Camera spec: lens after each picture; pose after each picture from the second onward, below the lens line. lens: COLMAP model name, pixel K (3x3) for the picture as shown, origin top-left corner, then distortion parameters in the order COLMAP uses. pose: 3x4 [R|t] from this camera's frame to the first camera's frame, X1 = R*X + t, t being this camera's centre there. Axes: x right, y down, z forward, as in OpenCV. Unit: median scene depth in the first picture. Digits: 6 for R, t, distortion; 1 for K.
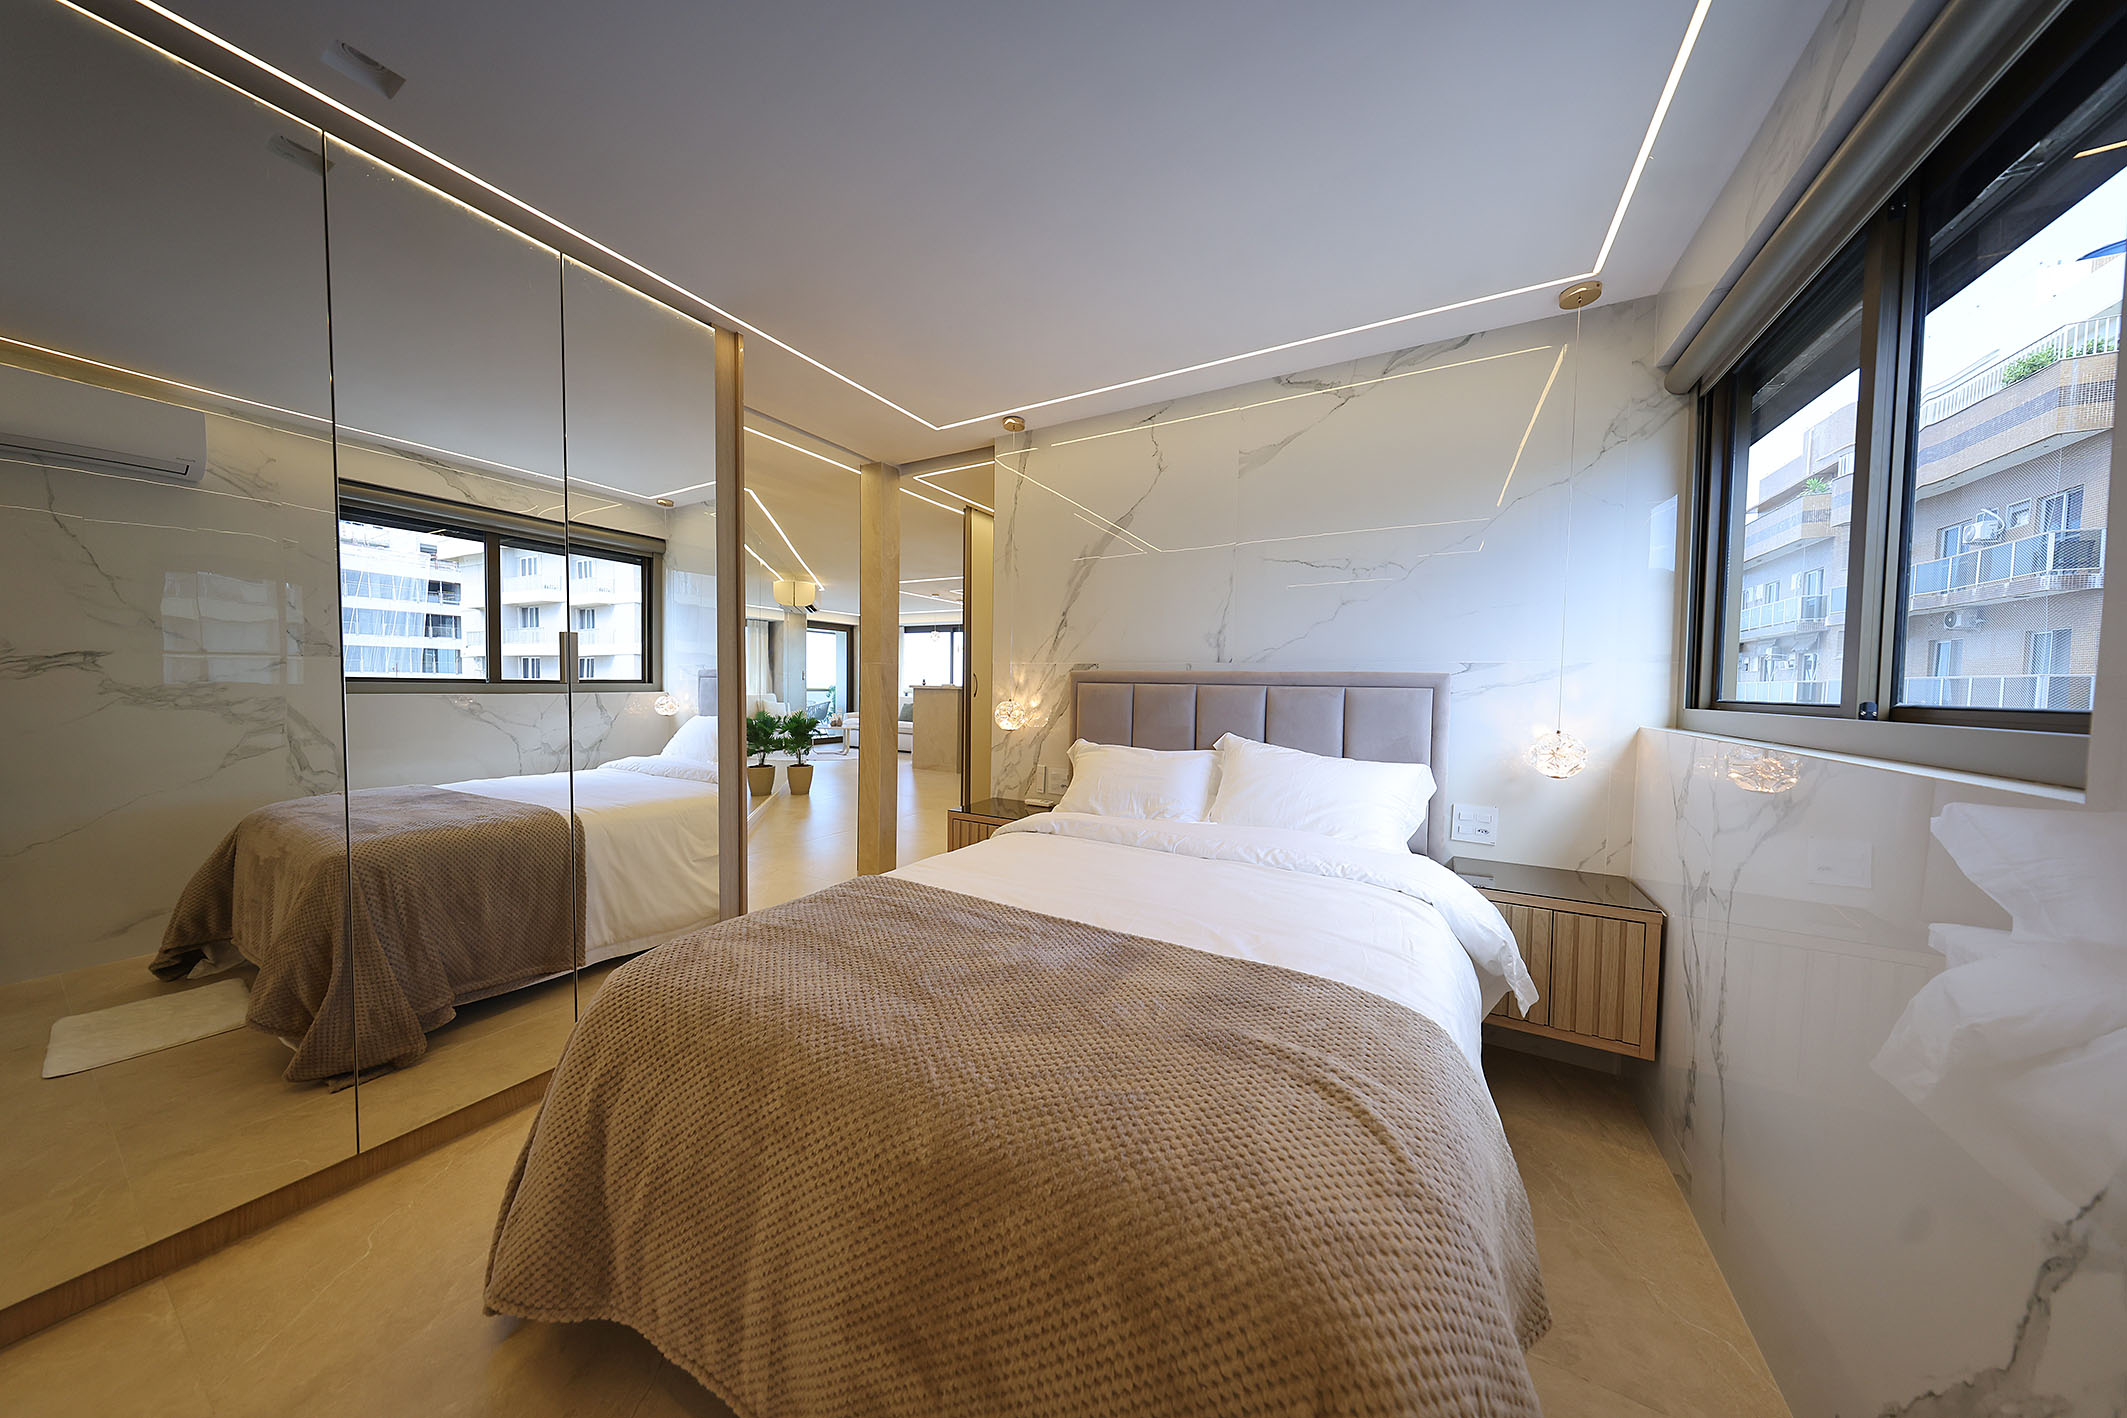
lens RADIAL K [[627.9, 0, 1065.7], [0, 627.9, 706.4], [0, 0, 1]] dist [0.000080, -0.000010]
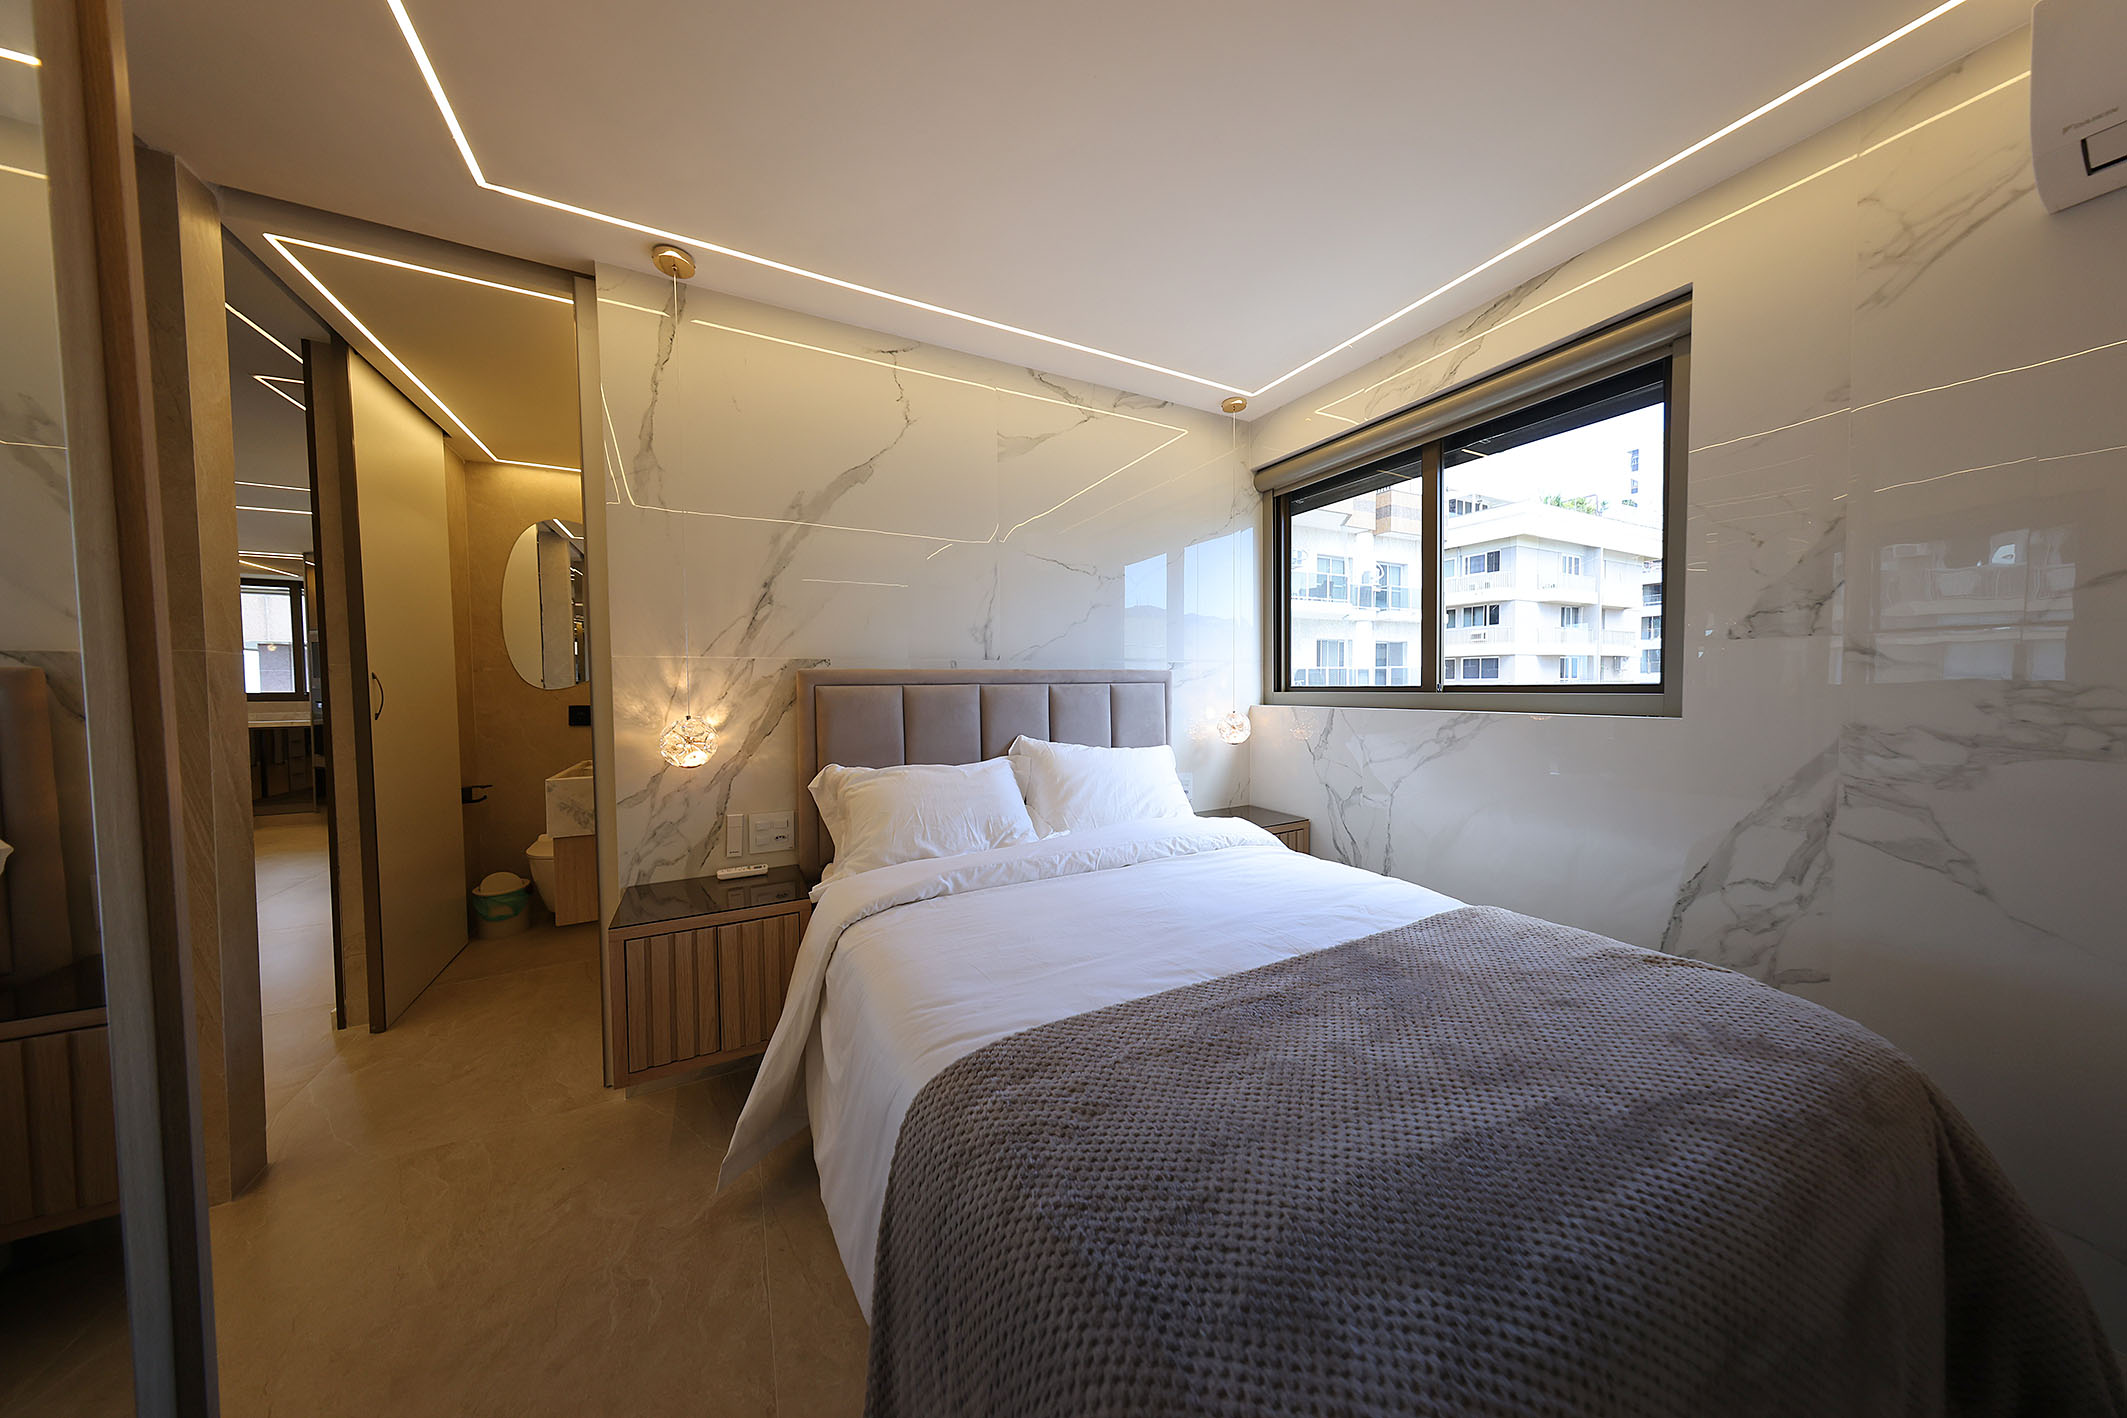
lens RADIAL K [[627.9, 0, 1056.4], [0, 627.9, 708.1], [0, 0, 1]] dist [0.000080, -0.000010]
pose [[0.545995, -0.050300, 0.836277, -0.461373], [0.051059, 0.998338, 0.026711, -0.019390], [-0.836231, 0.028115, 0.547656, 0.422071]]
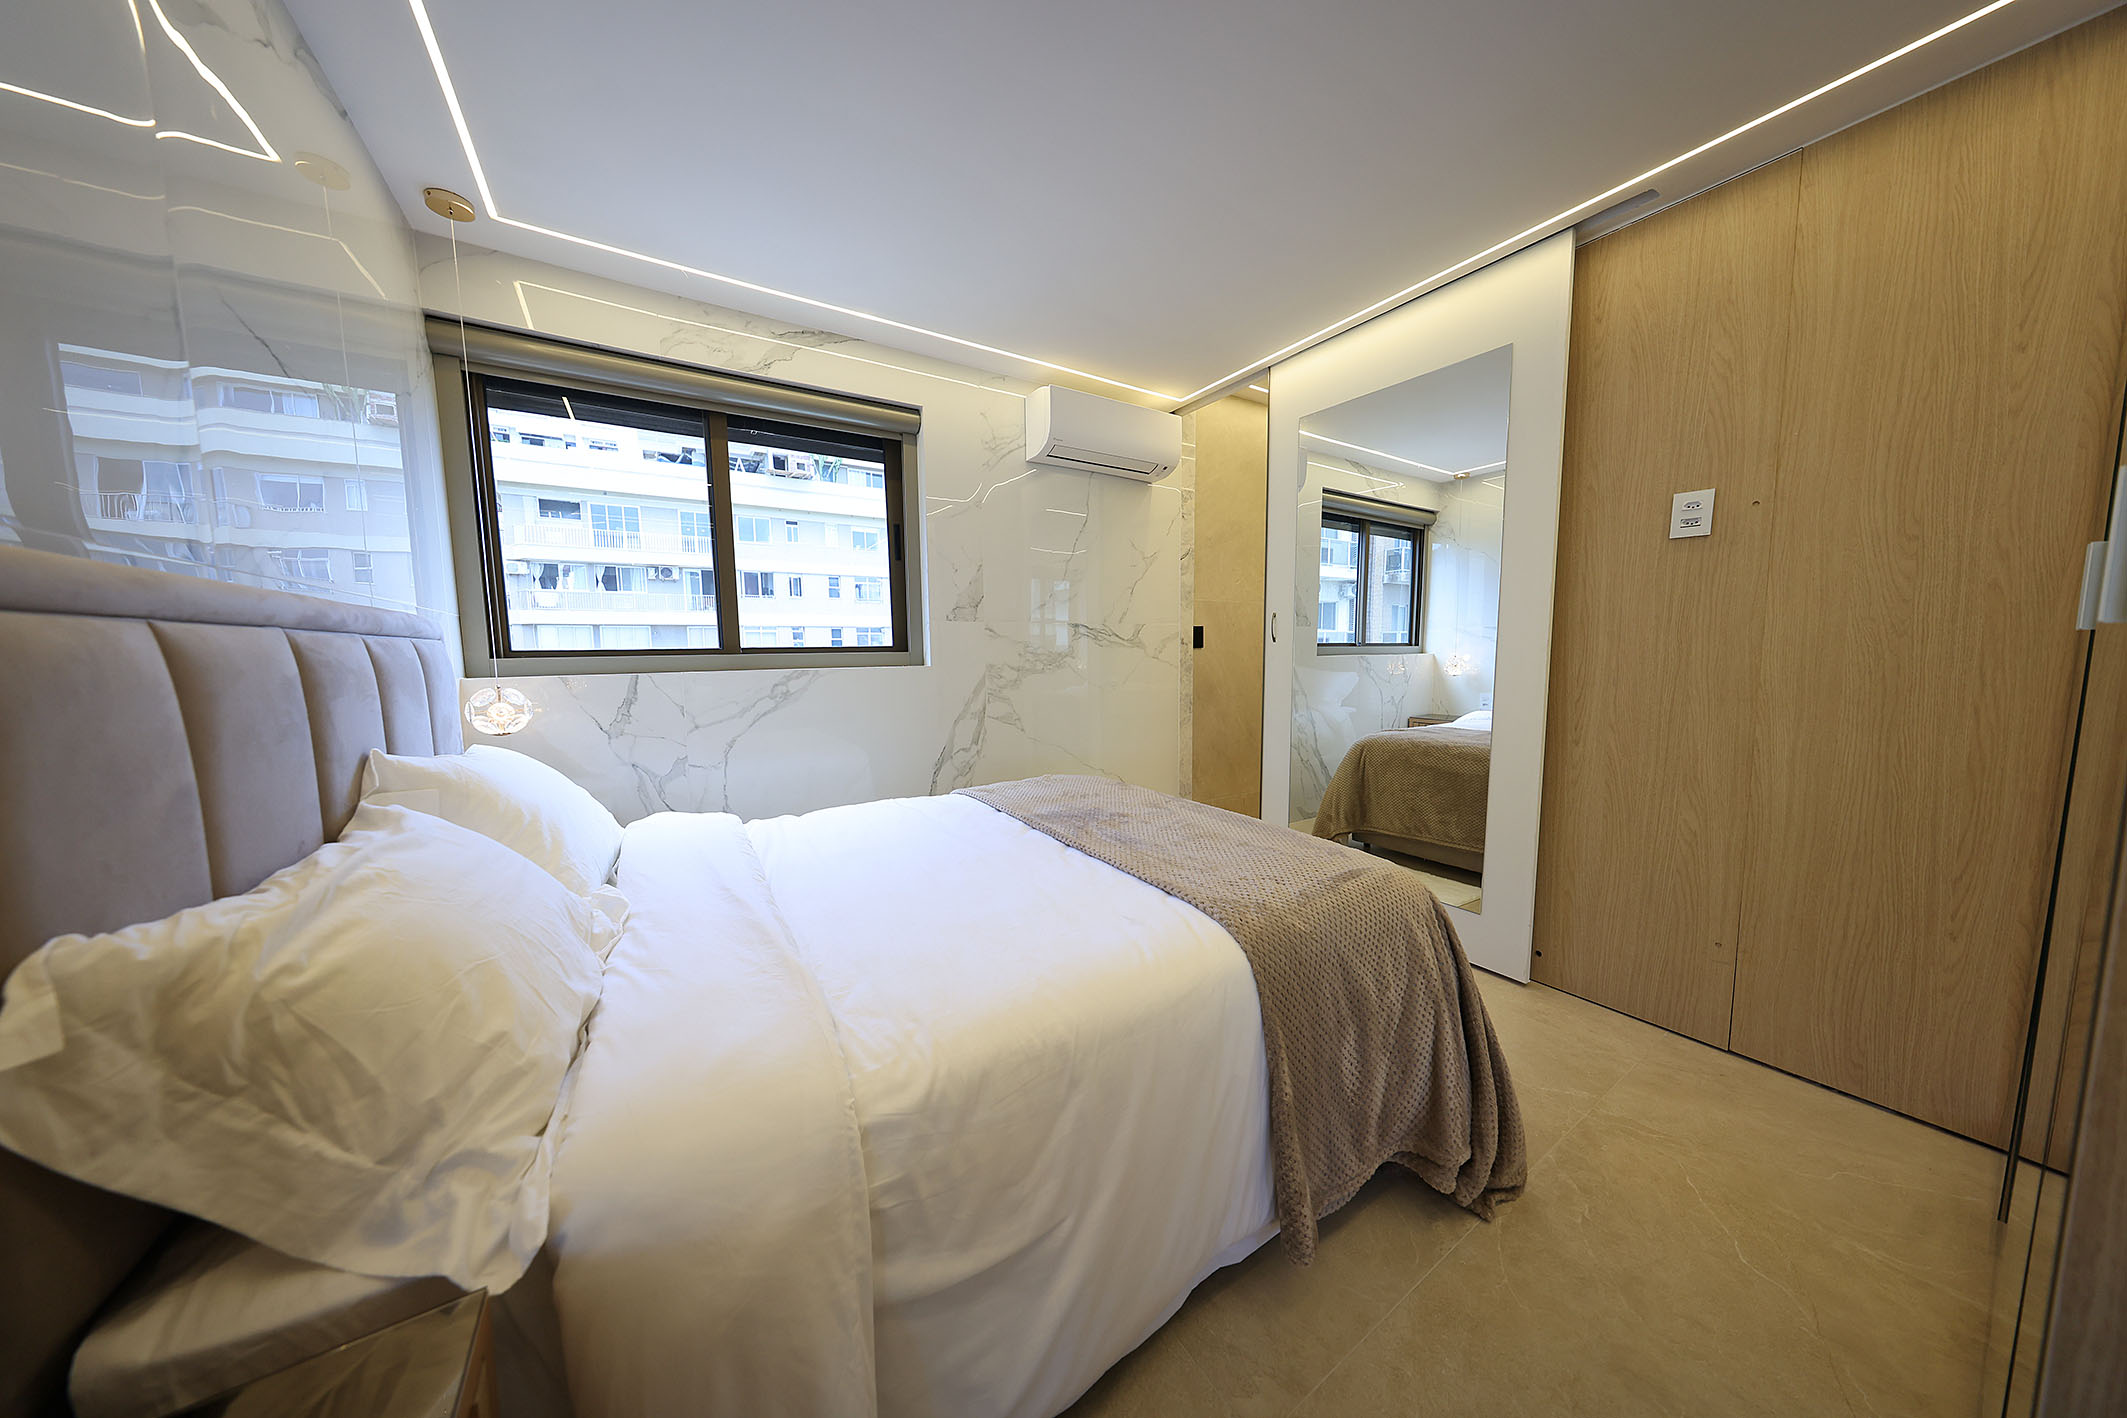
lens RADIAL K [[627.9, 0, 1063.9], [0, 627.9, 702.7], [0, 0, 1]] dist [0.000080, -0.000010]
pose [[-0.877703, -0.054764, 0.476065, -0.311843], [0.012808, 0.990413, 0.137545, -0.041968], [-0.479033, 0.126821, -0.868587, 1.064705]]
